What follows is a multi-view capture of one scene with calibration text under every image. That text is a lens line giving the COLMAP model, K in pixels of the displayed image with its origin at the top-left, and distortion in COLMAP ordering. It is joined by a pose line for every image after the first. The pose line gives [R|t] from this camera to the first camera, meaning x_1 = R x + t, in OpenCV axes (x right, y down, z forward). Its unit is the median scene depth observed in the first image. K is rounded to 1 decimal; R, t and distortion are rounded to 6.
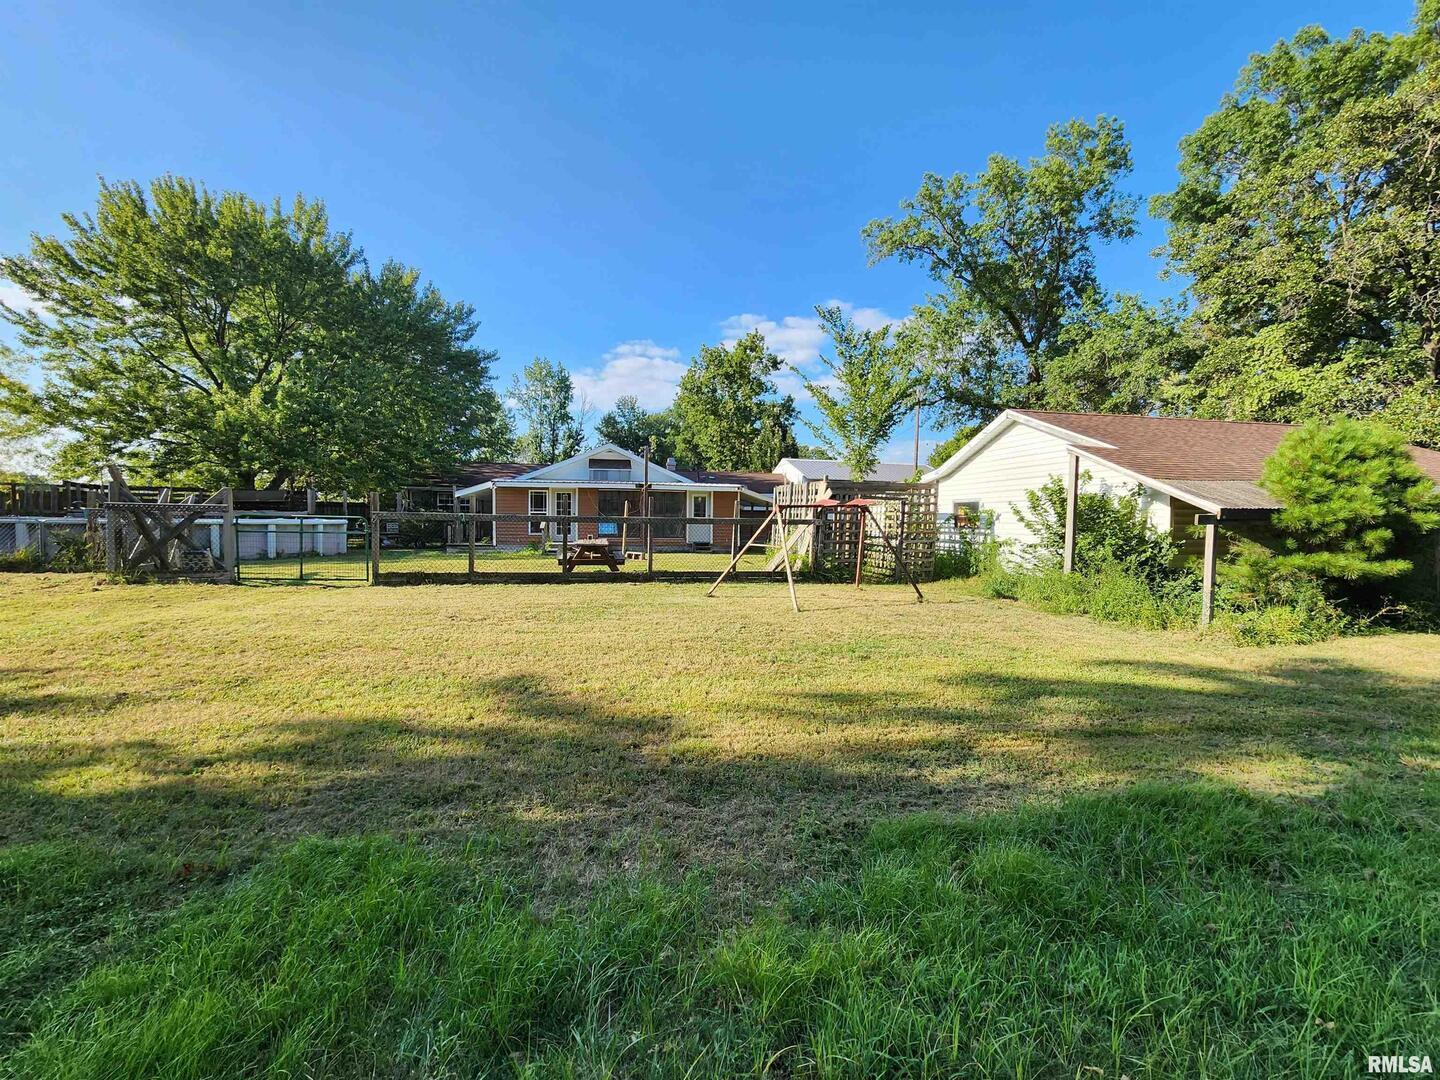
lens RADIAL K [[594.1, 0, 720.0], [0, 594.1, 540.0], [0, 0, 1]] dist [-0.003875, -0.000433]
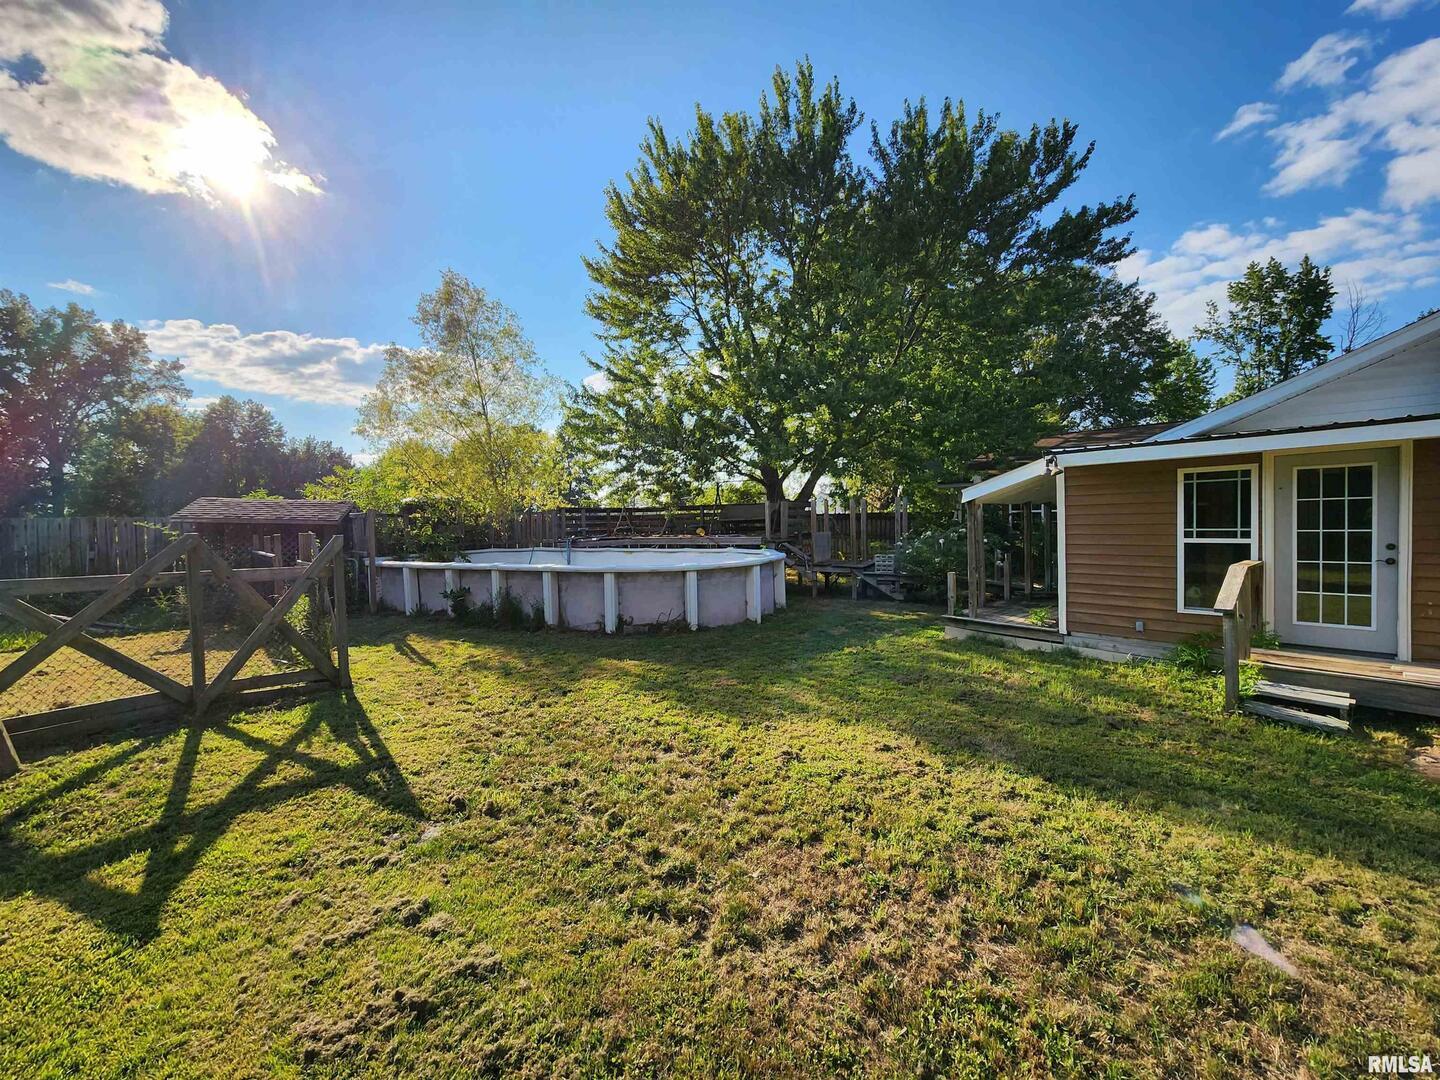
lens RADIAL K [[594.1, 0, 720.0], [0, 594.1, 540.0], [0, 0, 1]] dist [-0.003875, -0.000433]
pose [[0.507241, 0.003090, -0.861799, -0.130777], [-0.003152, 0.999994, 0.001730, -0.036598], [0.861798, 0.001839, 0.507248, 0.479301]]
